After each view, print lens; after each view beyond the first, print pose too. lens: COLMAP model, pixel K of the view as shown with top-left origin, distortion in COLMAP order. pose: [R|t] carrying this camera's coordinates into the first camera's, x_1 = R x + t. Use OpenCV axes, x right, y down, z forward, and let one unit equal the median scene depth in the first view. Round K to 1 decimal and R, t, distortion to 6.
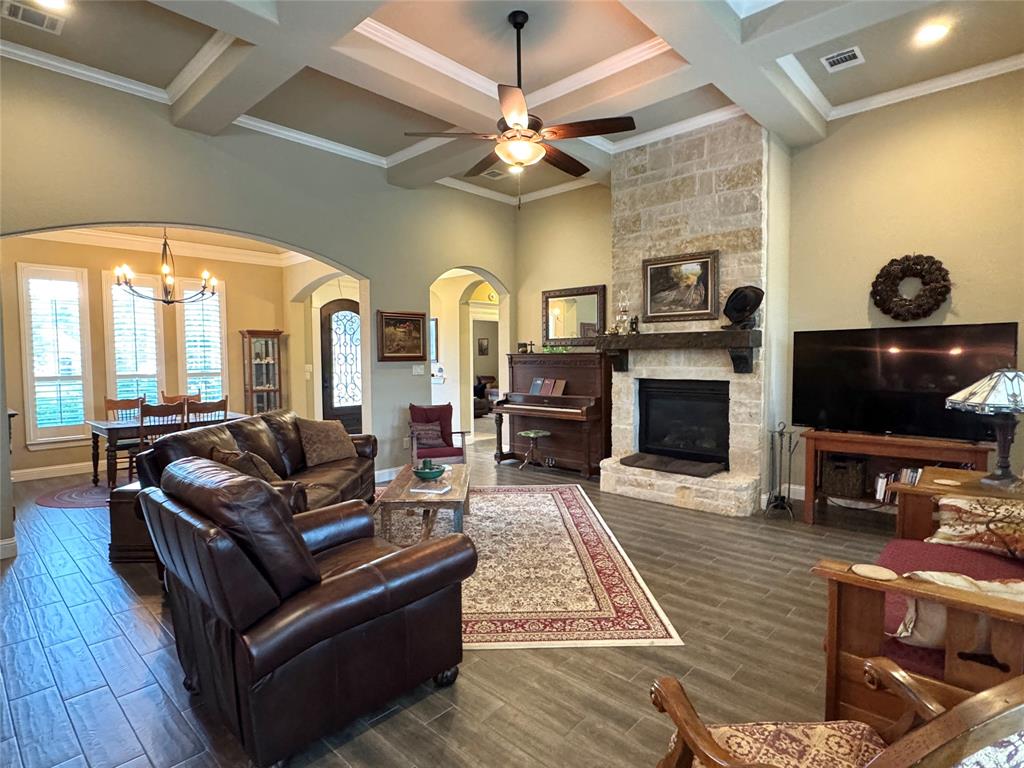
lens RADIAL K [[541.5, 0, 514.7], [0, 541.5, 383.5], [0, 0, 1]] dist [-0.001071, -0.000249]
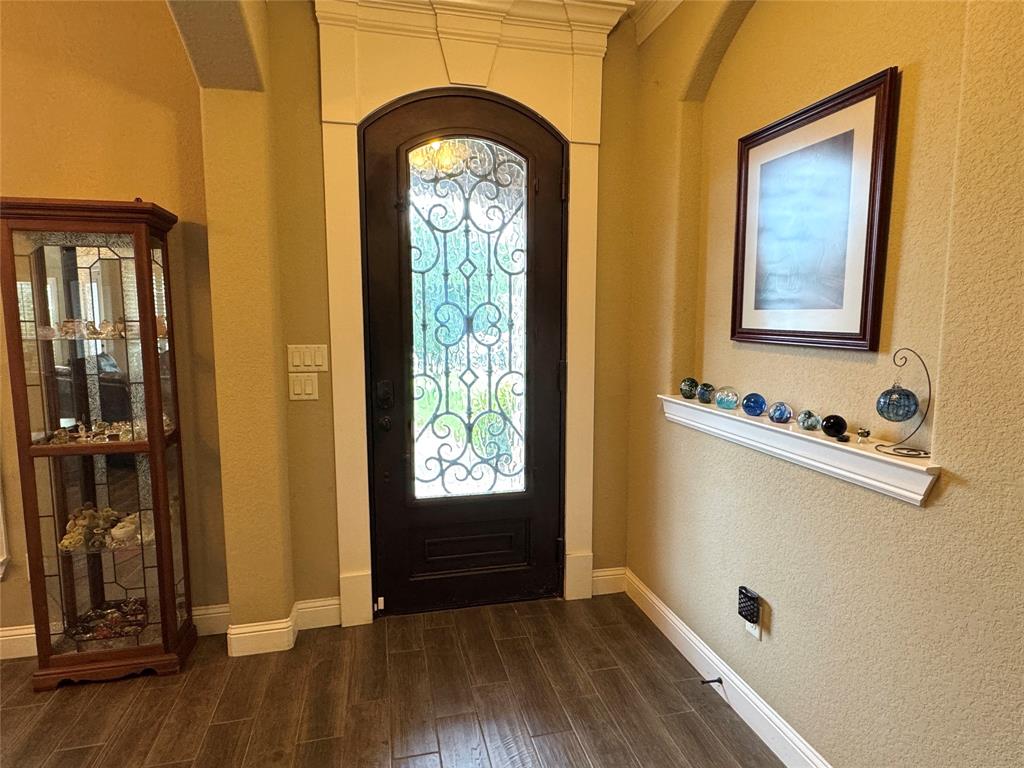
lens RADIAL K [[571.5, 0, 509.2], [0, 571.5, 381.9], [0, 0, 1]] dist [0.000137, 0.001226]
pose [[0.830561, 0.068426, -0.552708, -0.138282], [-0.030122, 0.996490, 0.078102, -0.040059], [0.556112, -0.048220, 0.829707, 0.793833]]
